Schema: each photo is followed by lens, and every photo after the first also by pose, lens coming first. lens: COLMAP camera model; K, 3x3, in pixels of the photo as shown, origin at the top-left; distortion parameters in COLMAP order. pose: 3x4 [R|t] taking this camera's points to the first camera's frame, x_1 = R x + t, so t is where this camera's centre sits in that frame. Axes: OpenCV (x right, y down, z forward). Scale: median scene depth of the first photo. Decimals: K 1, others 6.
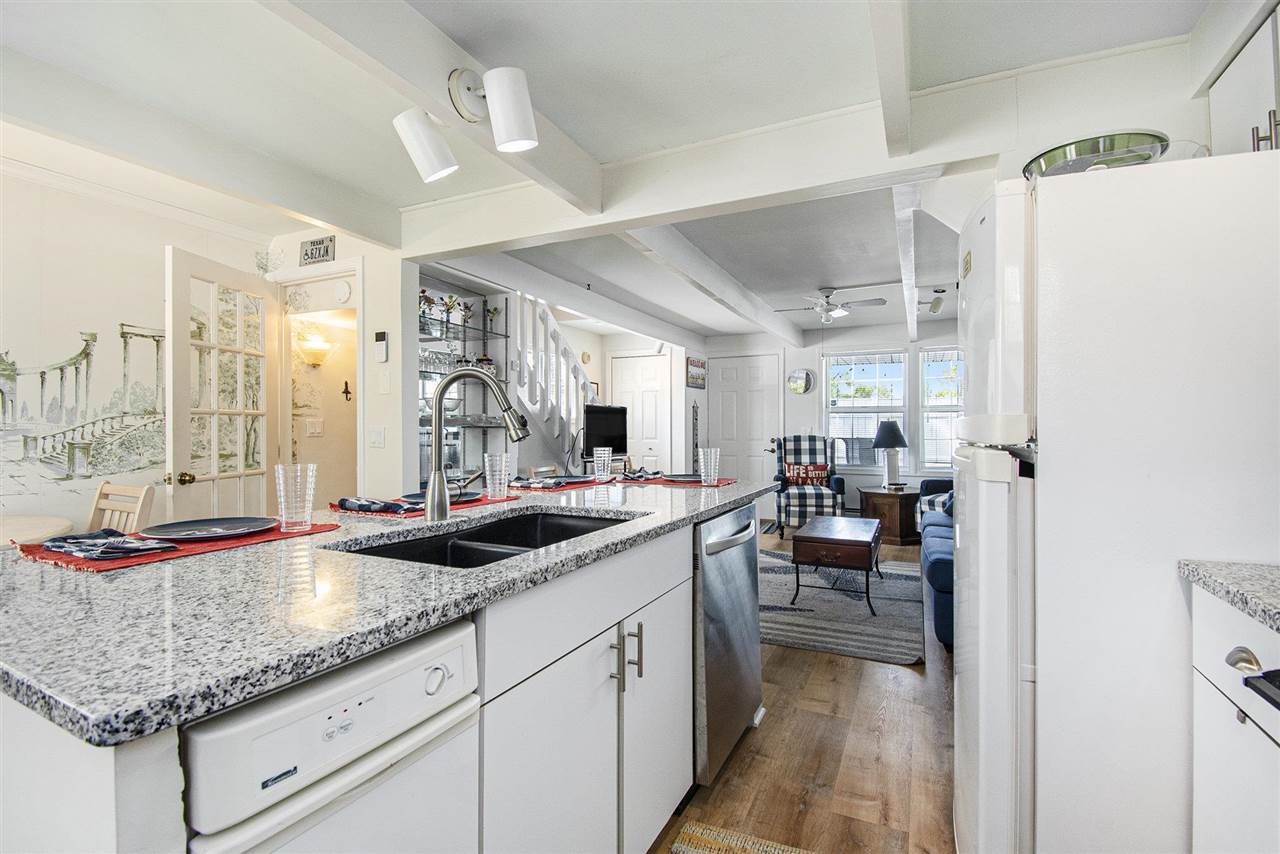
lens RADIAL K [[582.4, 0, 632.8], [0, 582.4, 428.5], [0, 0, 1]] dist [0.003713, -0.002093]
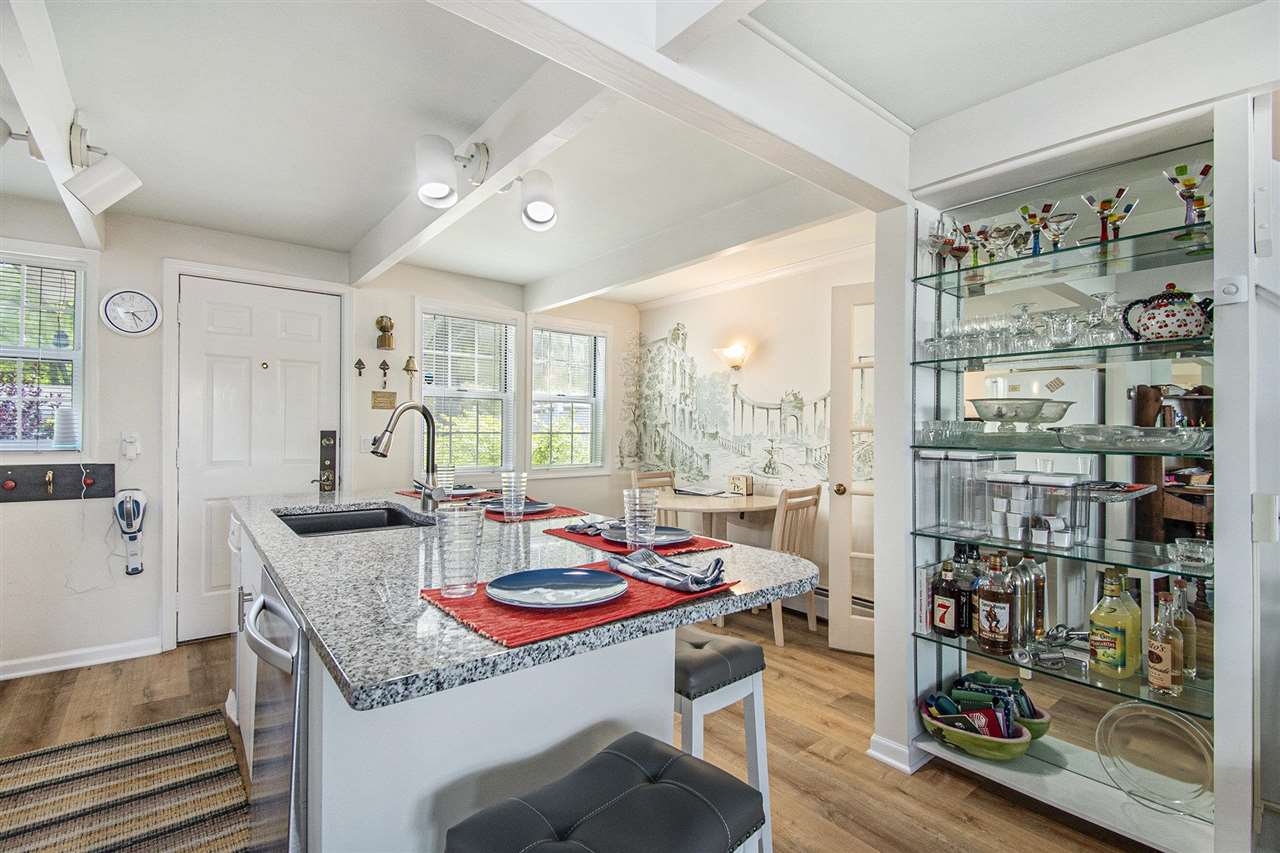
lens RADIAL K [[582.4, 0, 640.1], [0, 582.4, 428.9], [0, 0, 1]] dist [0.003713, -0.002093]
pose [[-0.427430, -0.008416, -0.904009, 0.437356], [-0.012683, 0.999914, -0.003312, -0.023707], [0.903960, 0.010049, -0.427500, 1.215326]]
